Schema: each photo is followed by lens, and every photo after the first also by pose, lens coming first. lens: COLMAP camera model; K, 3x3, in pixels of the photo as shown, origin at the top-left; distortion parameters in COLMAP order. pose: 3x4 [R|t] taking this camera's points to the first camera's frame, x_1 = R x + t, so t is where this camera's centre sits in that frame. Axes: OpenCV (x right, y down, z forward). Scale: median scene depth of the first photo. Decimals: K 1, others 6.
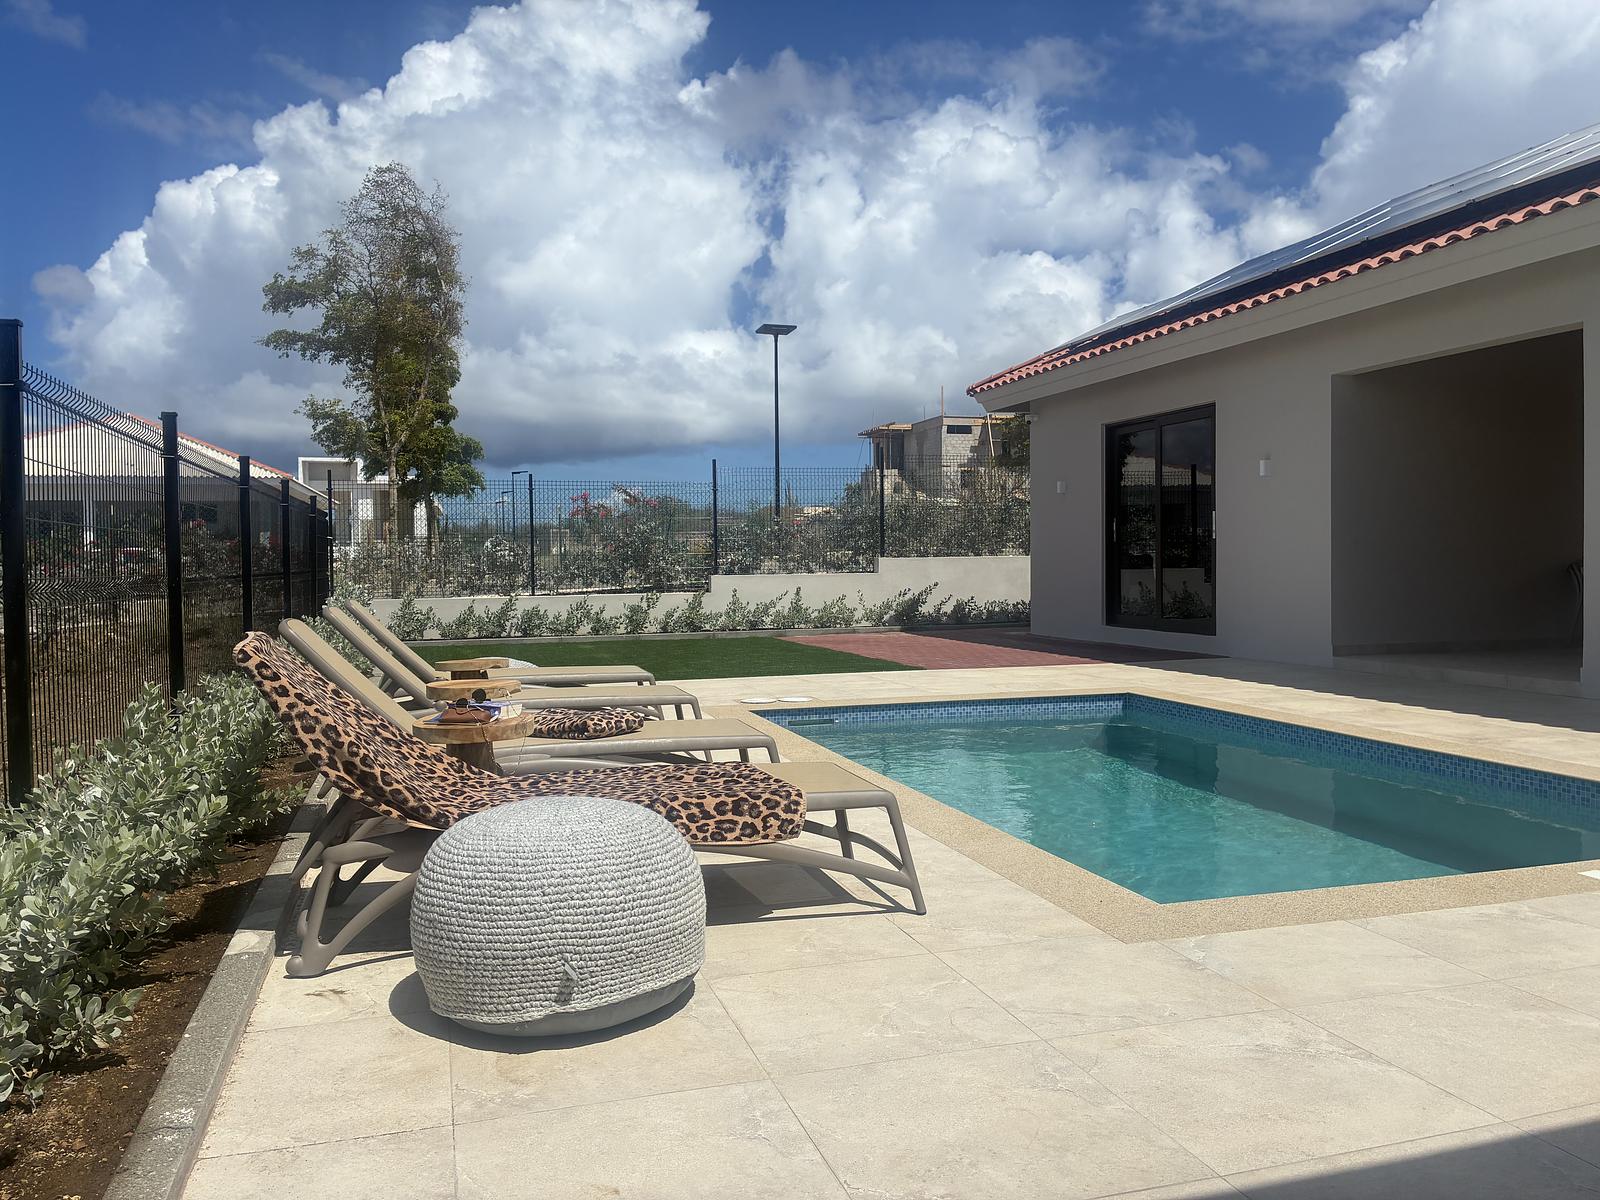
lens RADIAL K [[1212.4, 0, 803.3], [0, 1212.4, 584.6], [0, 0, 1]] dist [0.043547, -0.073273]
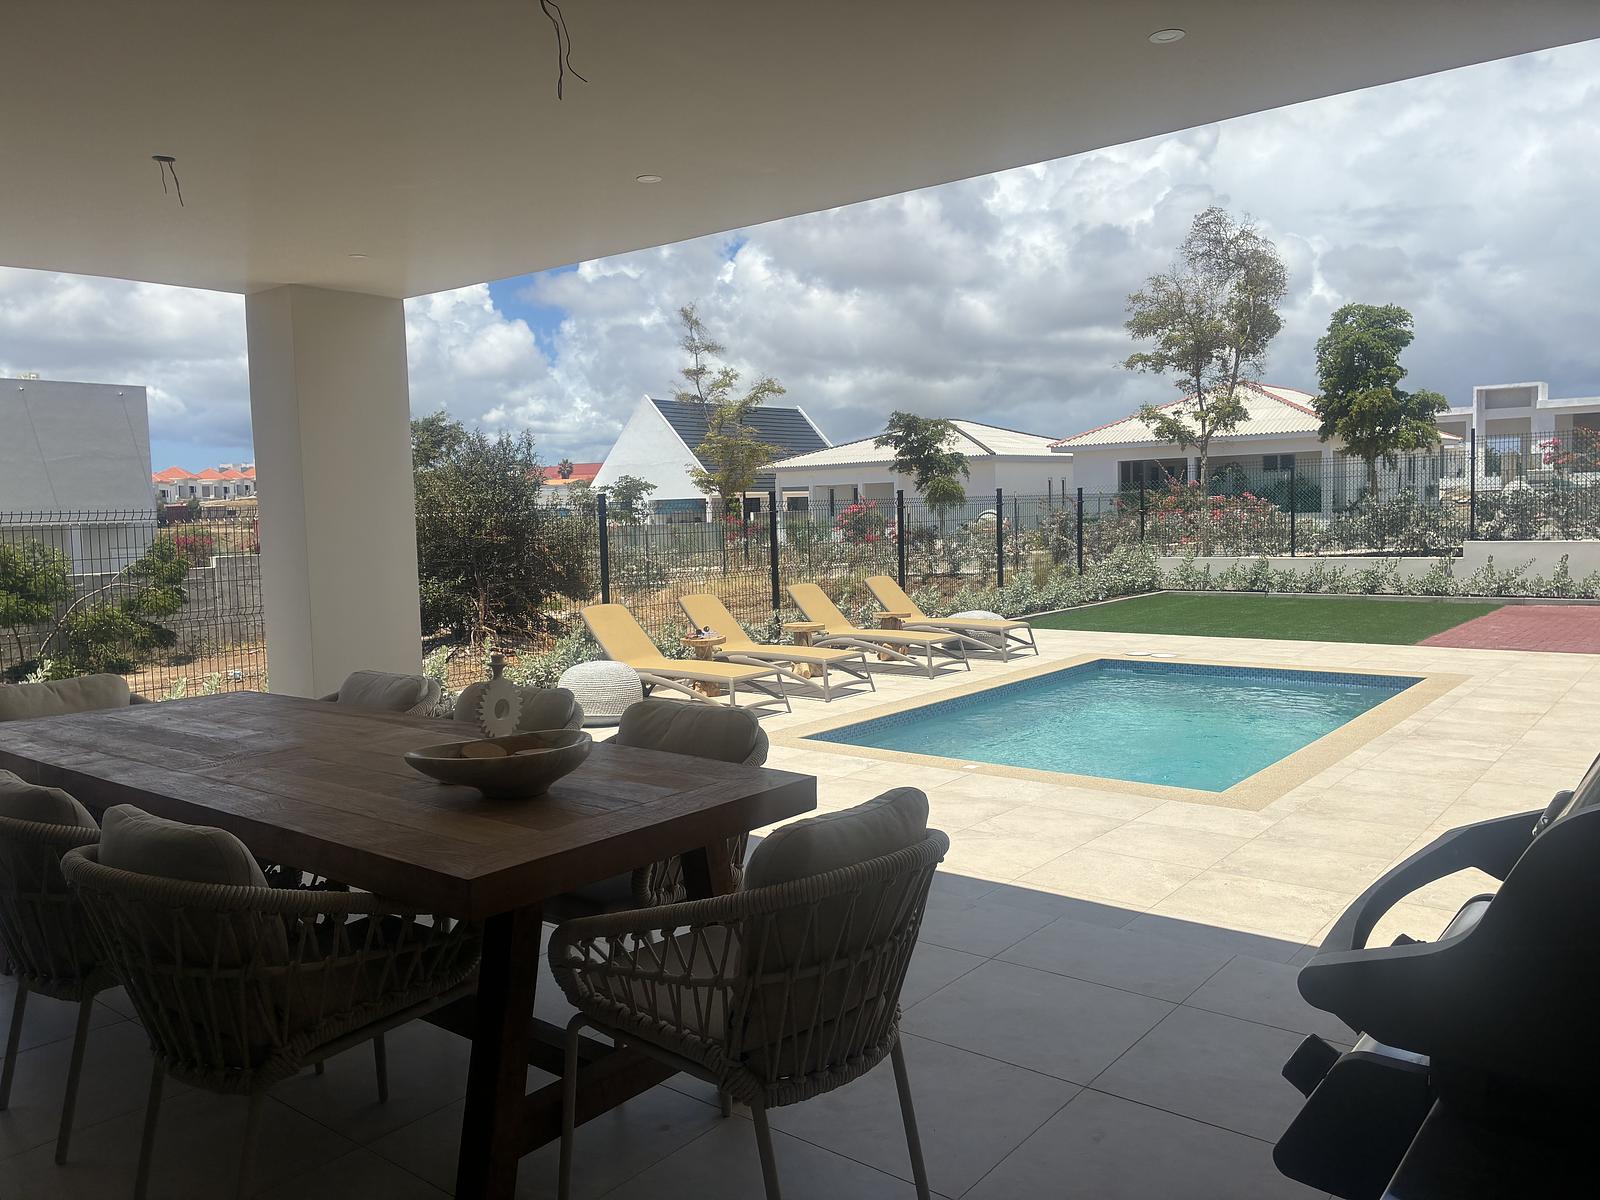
lens RADIAL K [[1212.4, 0, 803.3], [0, 1212.4, 584.6], [0, 0, 1]] dist [0.043547, -0.073273]
pose [[0.581751, 0.045978, -0.812066, 0.450505], [0.004026, 0.998226, 0.059402, -0.035361], [0.813357, -0.037827, 0.580534, -0.080233]]
